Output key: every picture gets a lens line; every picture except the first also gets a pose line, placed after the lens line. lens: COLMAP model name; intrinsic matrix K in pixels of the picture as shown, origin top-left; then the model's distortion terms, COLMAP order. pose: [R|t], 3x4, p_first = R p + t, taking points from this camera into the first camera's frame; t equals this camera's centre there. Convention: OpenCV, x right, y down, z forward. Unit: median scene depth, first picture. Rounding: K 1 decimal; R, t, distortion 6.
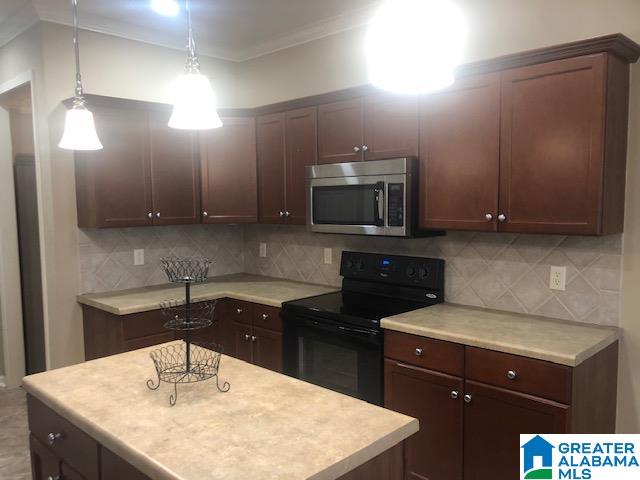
lens RADIAL K [[525.8, 0, 316.4], [0, 525.8, 237.3], [0, 0, 1]] dist [0.025001, -0.008524]
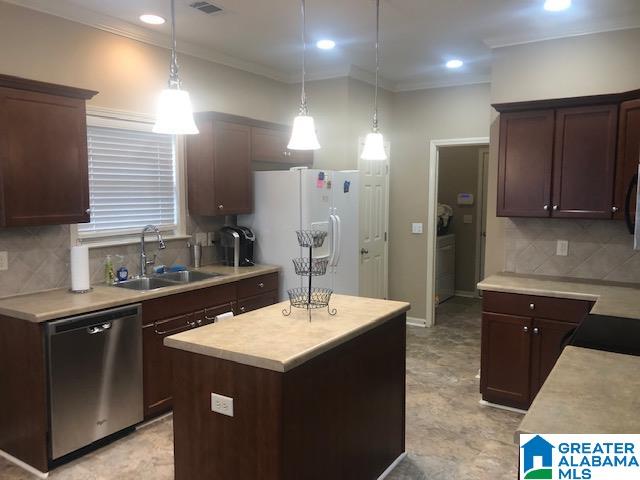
lens RADIAL K [[525.8, 0, 316.4], [0, 525.8, 242.4], [0, 0, 1]] dist [0.025001, -0.008524]
pose [[0.216665, 0.110866, -0.969930, 0.653727], [-0.080615, 0.992169, 0.095400, -0.038572], [0.972912, 0.057521, 0.223906, 0.346554]]
